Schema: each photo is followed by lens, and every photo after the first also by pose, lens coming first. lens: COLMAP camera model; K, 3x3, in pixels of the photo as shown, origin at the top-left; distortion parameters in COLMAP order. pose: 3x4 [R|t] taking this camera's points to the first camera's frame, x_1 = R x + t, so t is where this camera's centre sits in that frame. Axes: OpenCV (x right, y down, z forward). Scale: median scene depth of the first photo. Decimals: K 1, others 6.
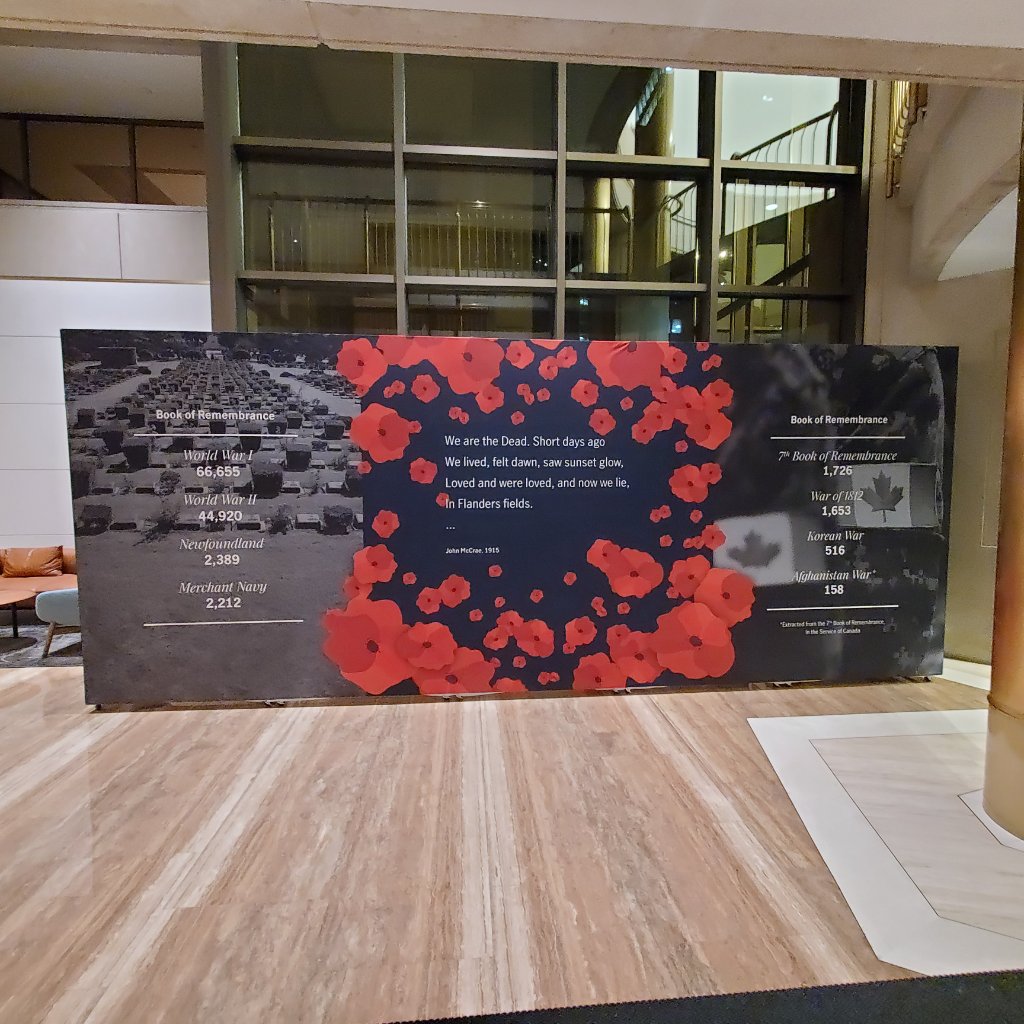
lens RADIAL K [[538.2, 0, 515.8], [0, 538.2, 511.0], [0, 0, 1]] dist [0.001390, 0.001295]
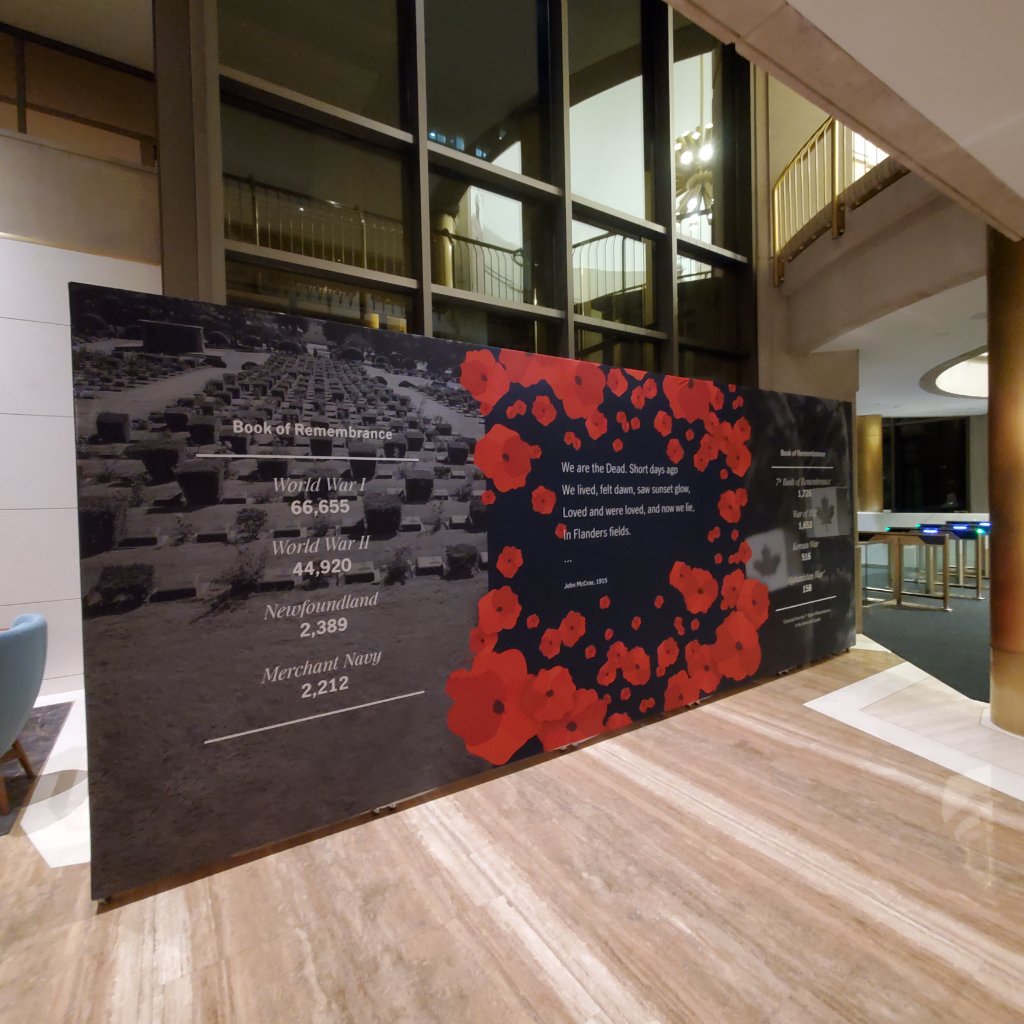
lens RADIAL K [[538.2, 0, 515.9], [0, 538.2, 509.3], [0, 0, 1]] dist [0.001390, 0.001295]
pose [[0.882751, -0.028859, 0.468953, -0.650029], [0.054974, 0.997600, -0.042090, -0.023841], [-0.466613, 0.062935, 0.882219, 0.223396]]
